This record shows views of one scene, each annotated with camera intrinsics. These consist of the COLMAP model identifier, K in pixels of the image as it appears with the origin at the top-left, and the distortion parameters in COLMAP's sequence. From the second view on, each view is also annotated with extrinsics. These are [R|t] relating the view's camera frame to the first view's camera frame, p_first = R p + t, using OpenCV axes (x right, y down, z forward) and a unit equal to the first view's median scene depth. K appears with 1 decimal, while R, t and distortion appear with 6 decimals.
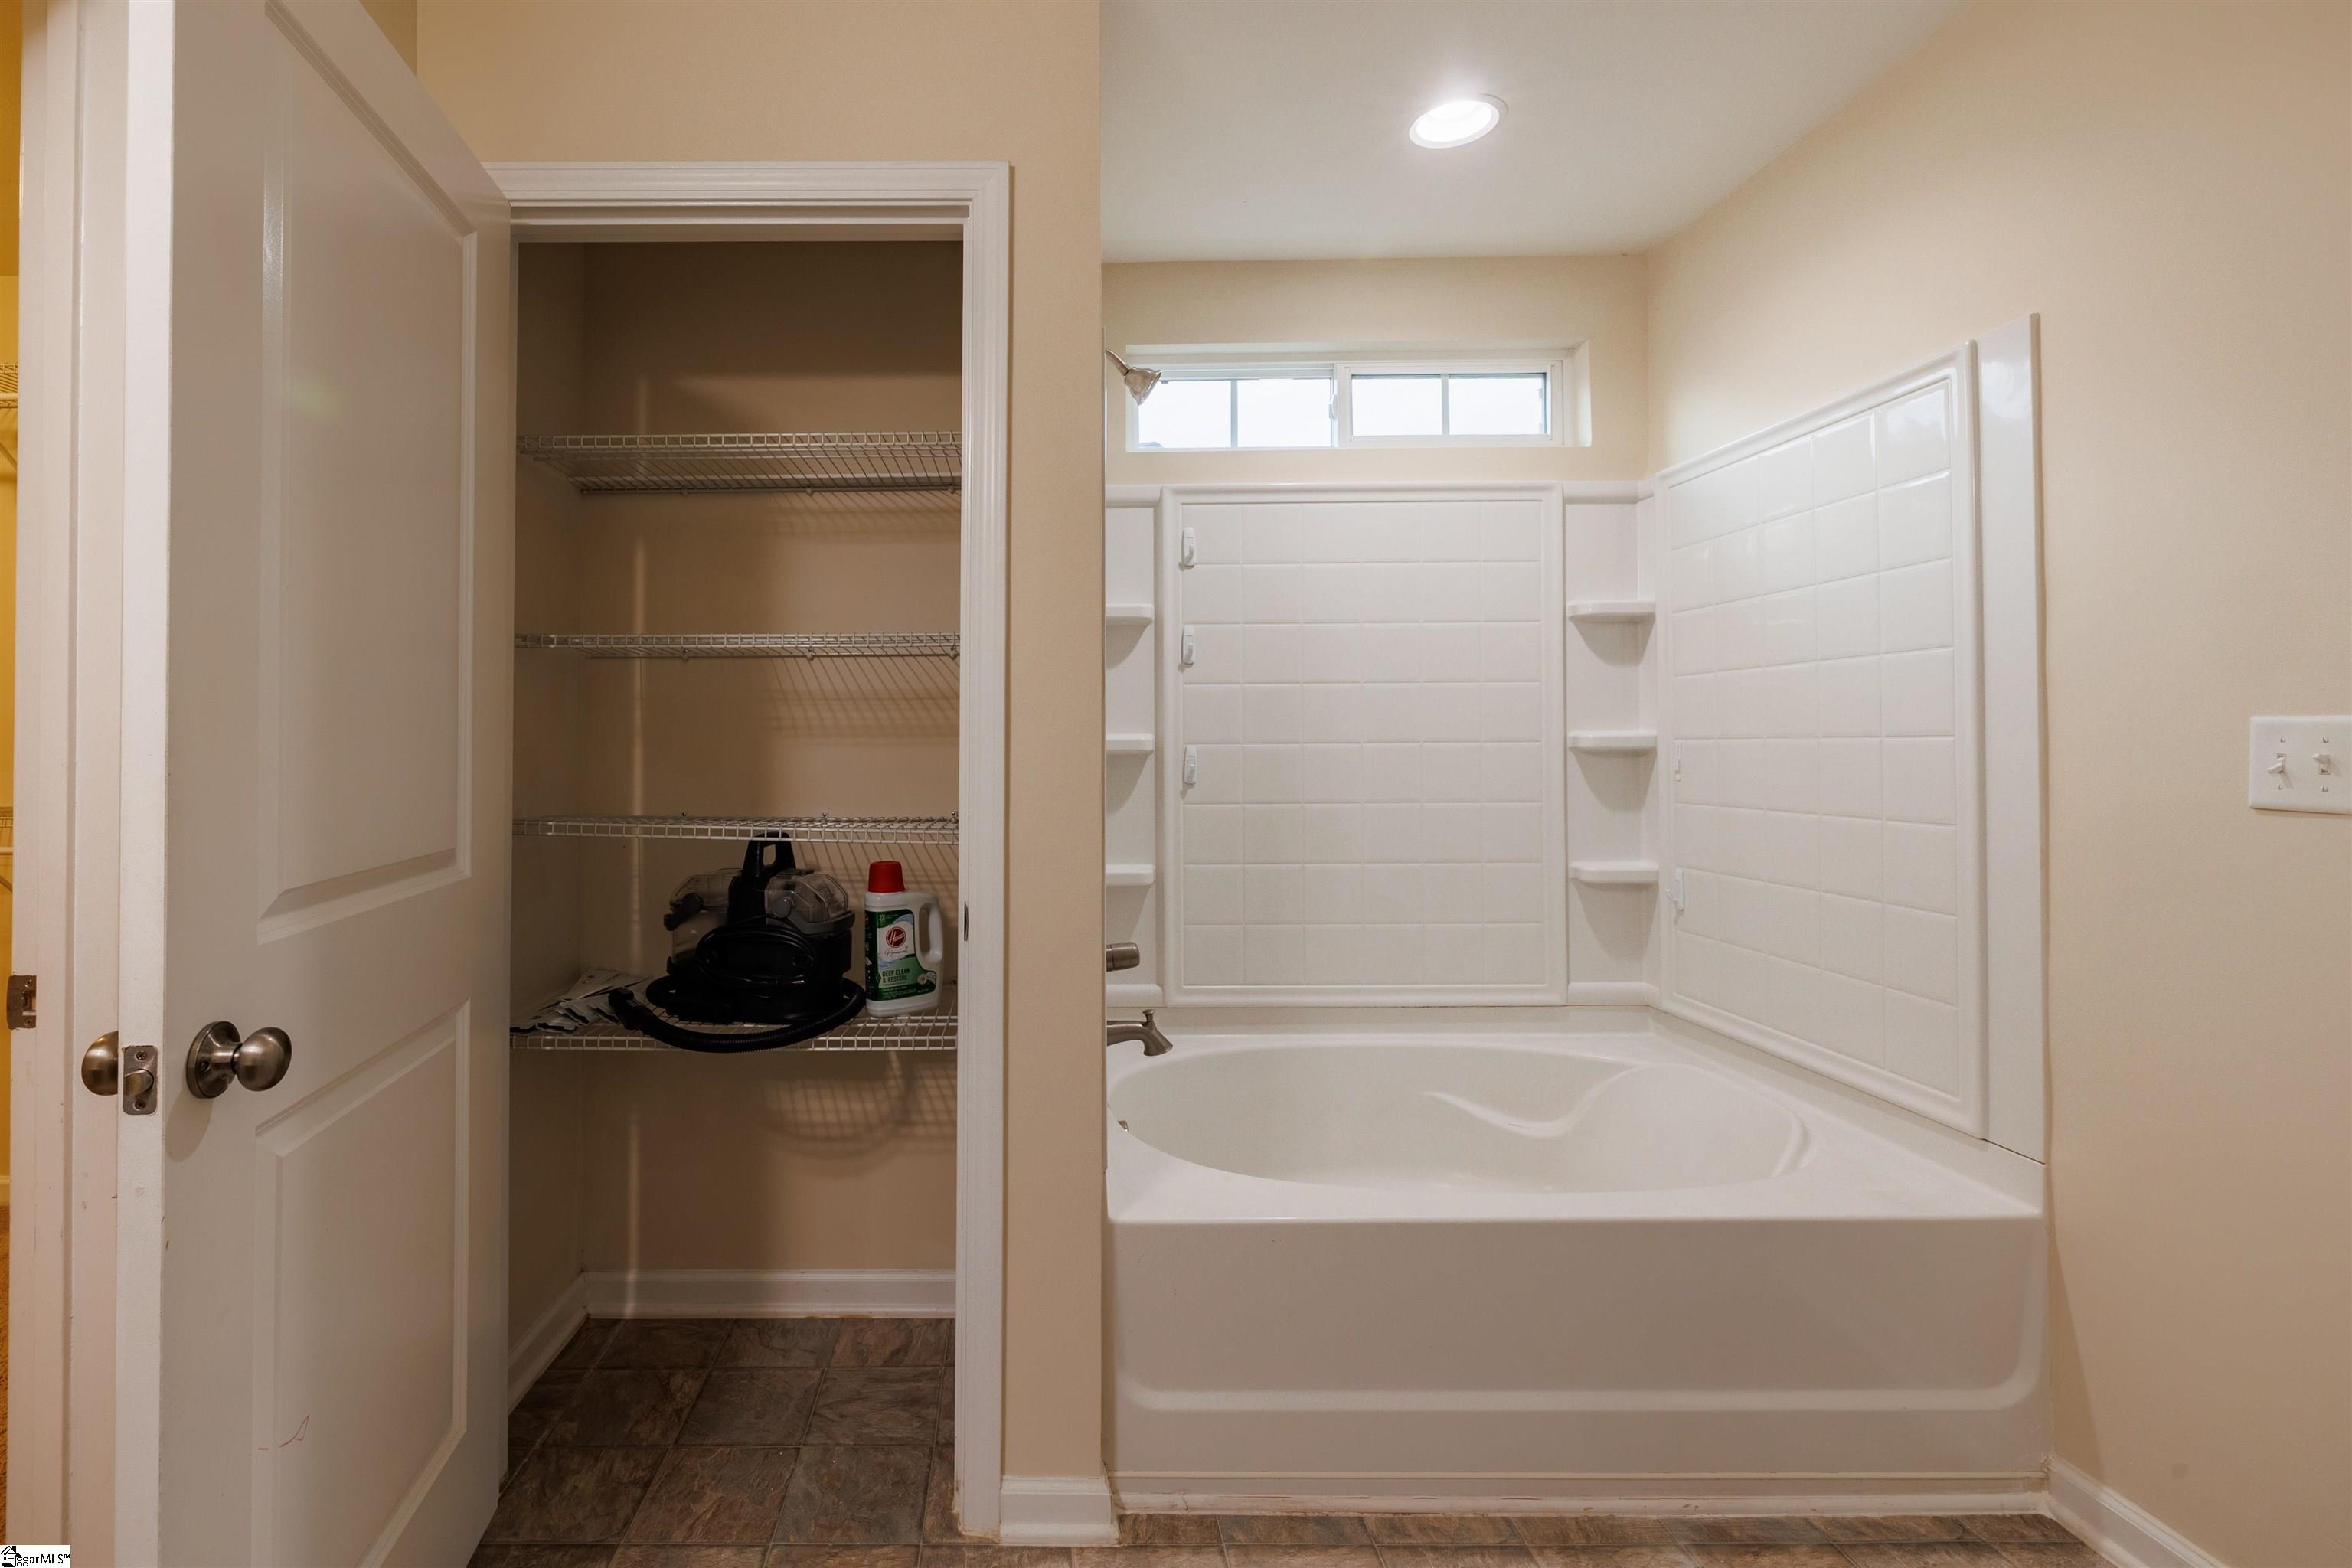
lens RADIAL K [[1021.6, 0, 1285.1], [0, 1021.6, 734.3], [0, 0, 1]] dist [-0.002050, 0.000155]
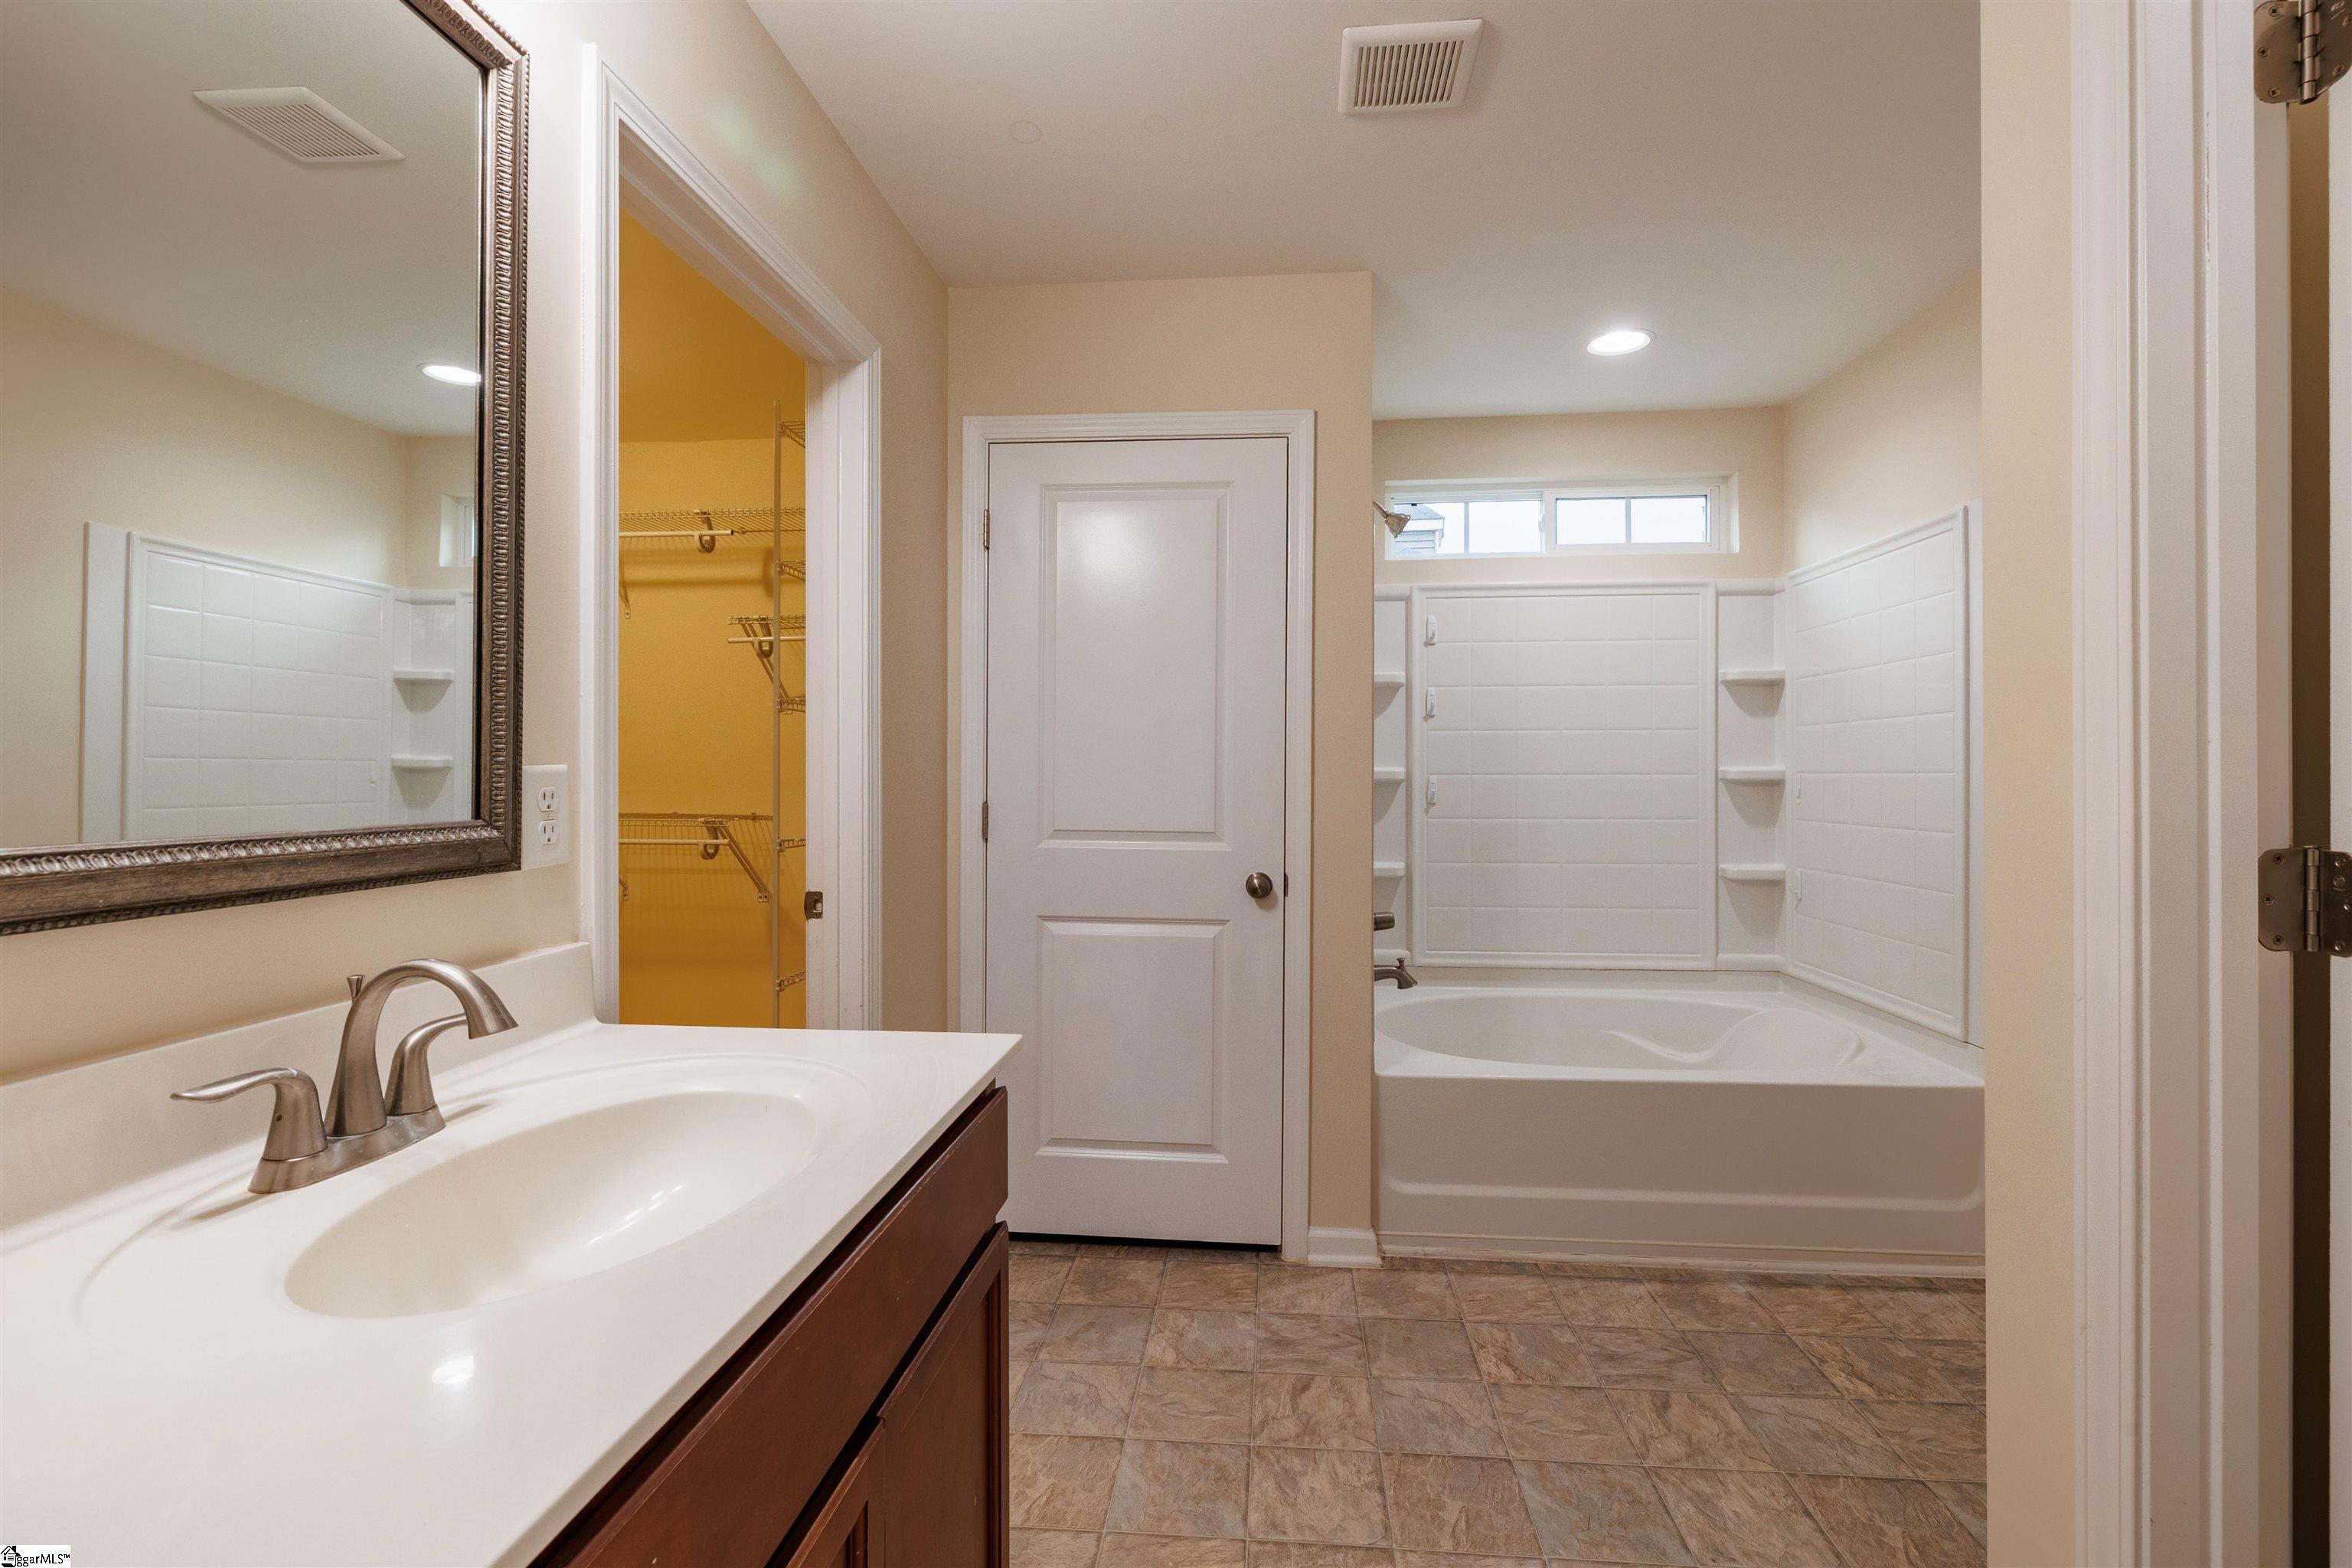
lens RADIAL K [[1021.6, 0, 1192.7], [0, 1021.6, 773.0], [0, 0, 1]] dist [-0.002050, 0.000155]
pose [[0.945391, 0.004353, -0.325910, 0.063317], [-0.001288, 0.999953, 0.009619, -0.006845], [0.325937, -0.008674, 0.945352, -0.505665]]
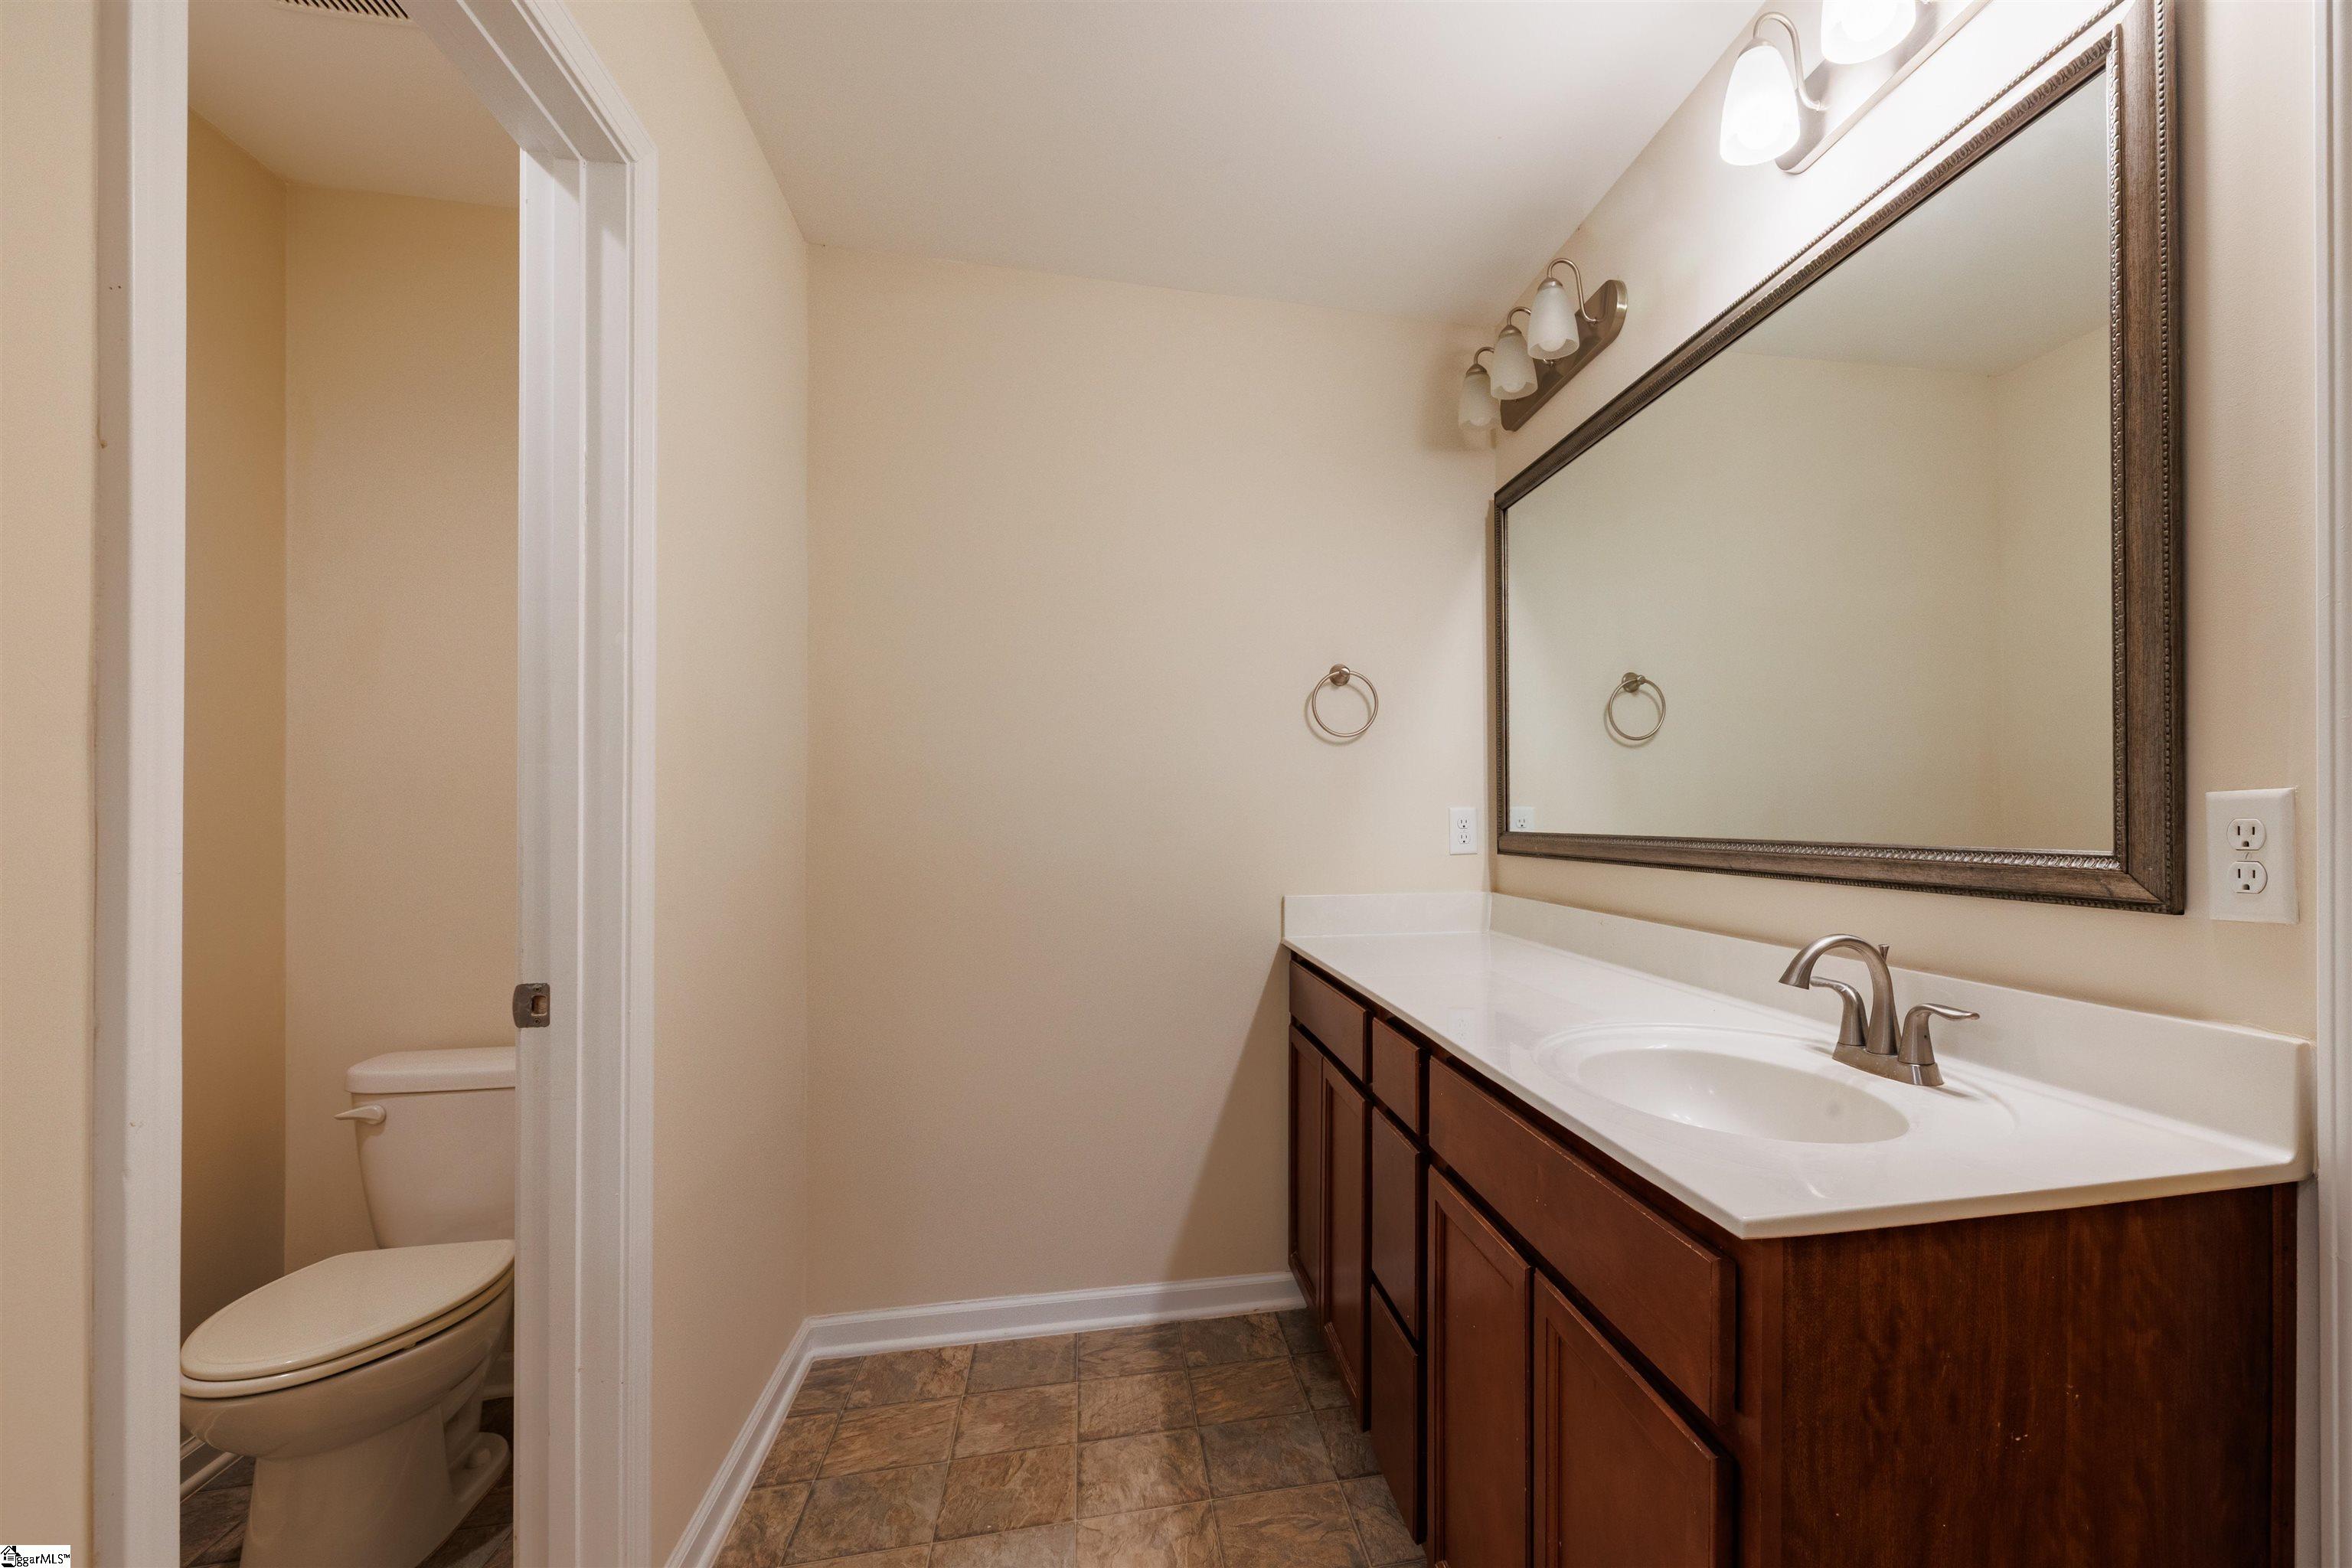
lens RADIAL K [[1021.6, 0, 1177.0], [0, 1021.6, 790.4], [0, 0, 1]] dist [-0.002050, 0.000155]
pose [[-0.987812, 0.004630, 0.155583, -0.430556], [0.002059, 0.999859, -0.016683, 0.018819], [-0.155638, -0.016159, -0.987682, 1.927085]]
